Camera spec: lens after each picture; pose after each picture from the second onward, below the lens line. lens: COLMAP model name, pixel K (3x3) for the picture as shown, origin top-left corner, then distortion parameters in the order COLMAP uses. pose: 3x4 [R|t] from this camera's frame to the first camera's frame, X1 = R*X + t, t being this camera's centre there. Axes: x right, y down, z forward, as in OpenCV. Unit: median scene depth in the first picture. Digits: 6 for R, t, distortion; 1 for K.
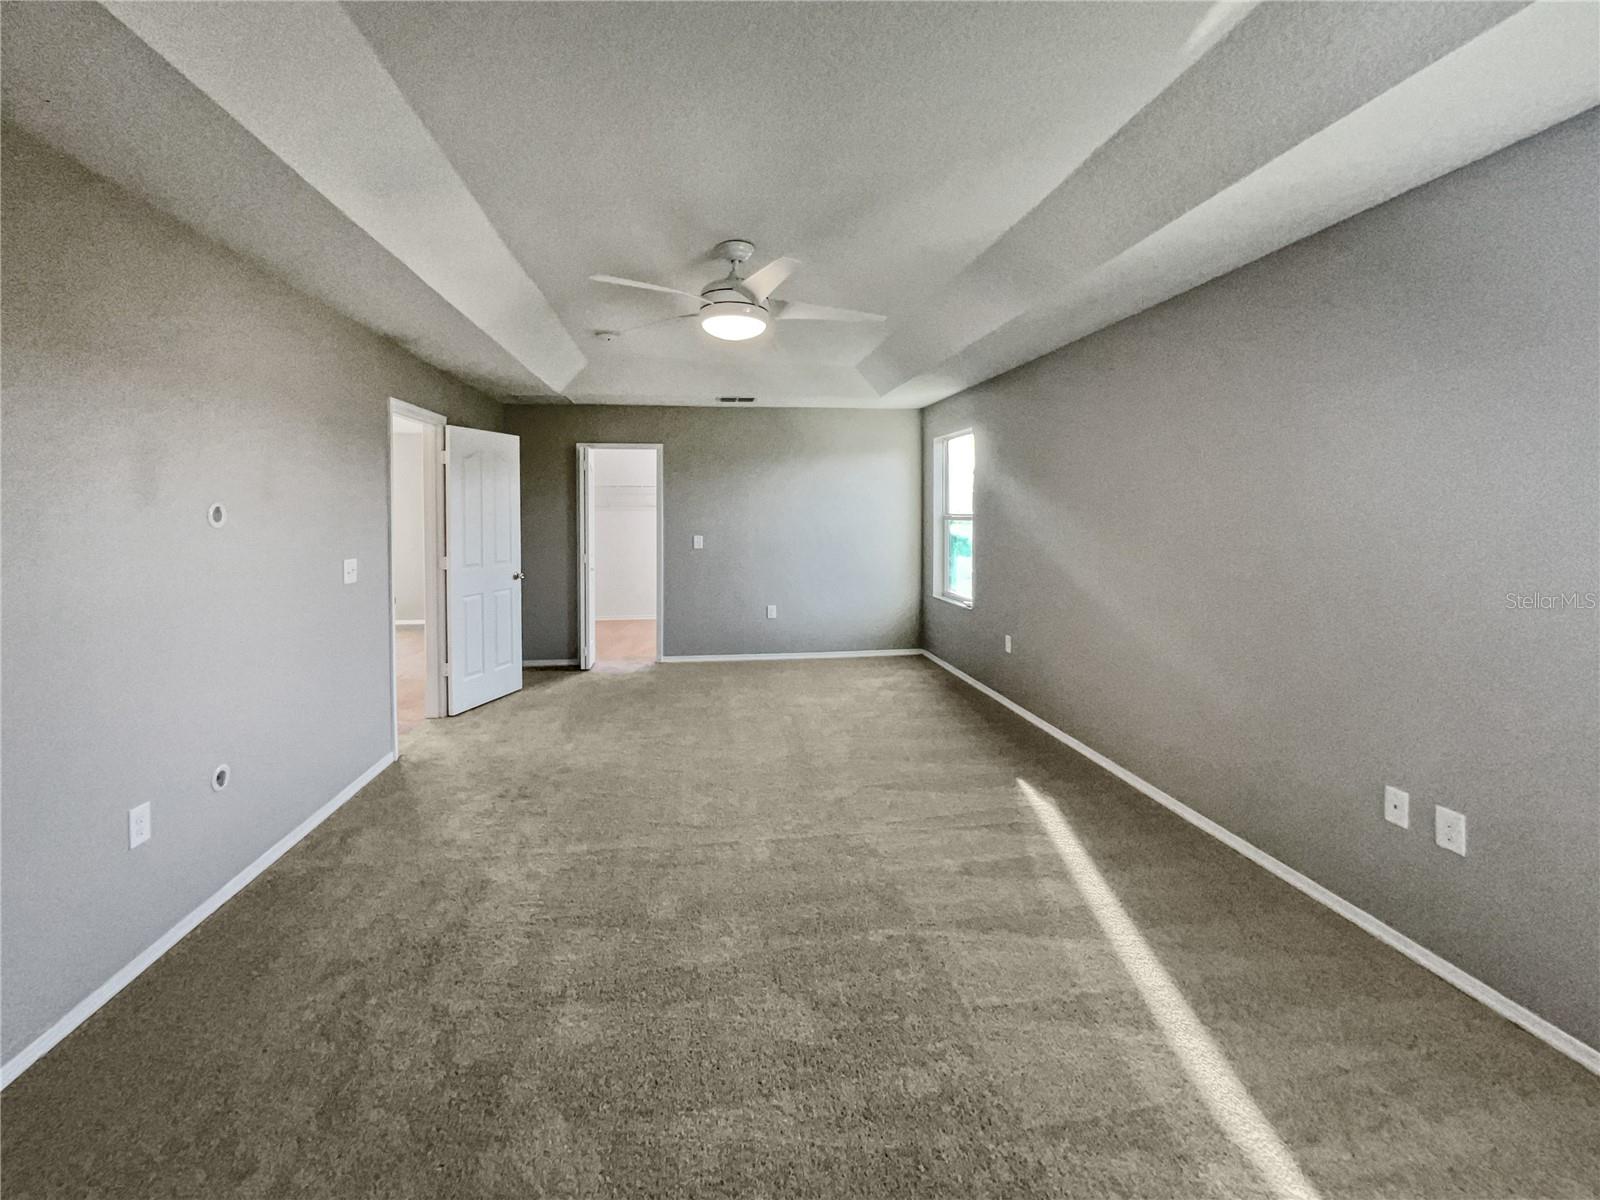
lens RADIAL K [[668.6, 0, 792.4], [0, 668.6, 517.8], [0, 0, 1]] dist [-0.013713, 0.009263]
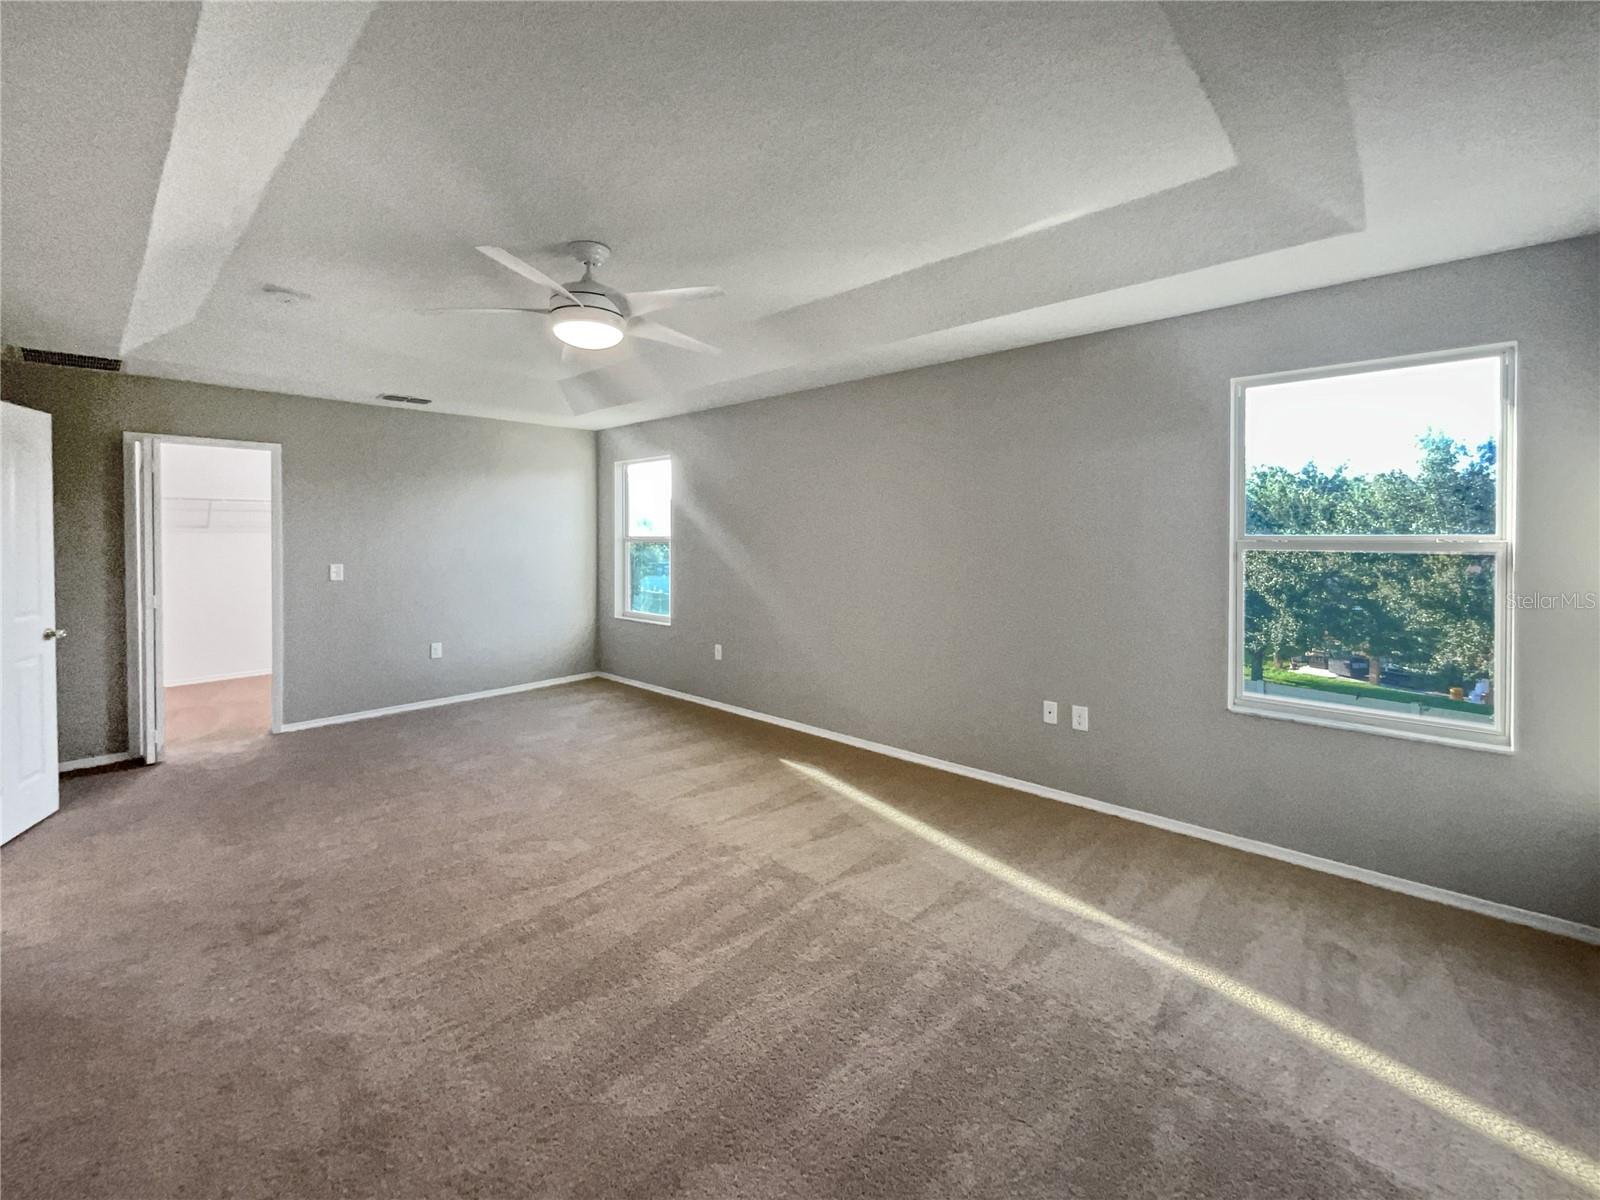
lens RADIAL K [[654.4, 0, 806.0], [0, 654.4, 542.7], [0, 0, 1]] dist [0.000411, 0.000094]
pose [[0.767345, -0.005040, 0.641214, -0.333165], [0.004654, 0.999987, 0.002291, 0.003572], [-0.641217, 0.001227, 0.767358, 0.078996]]
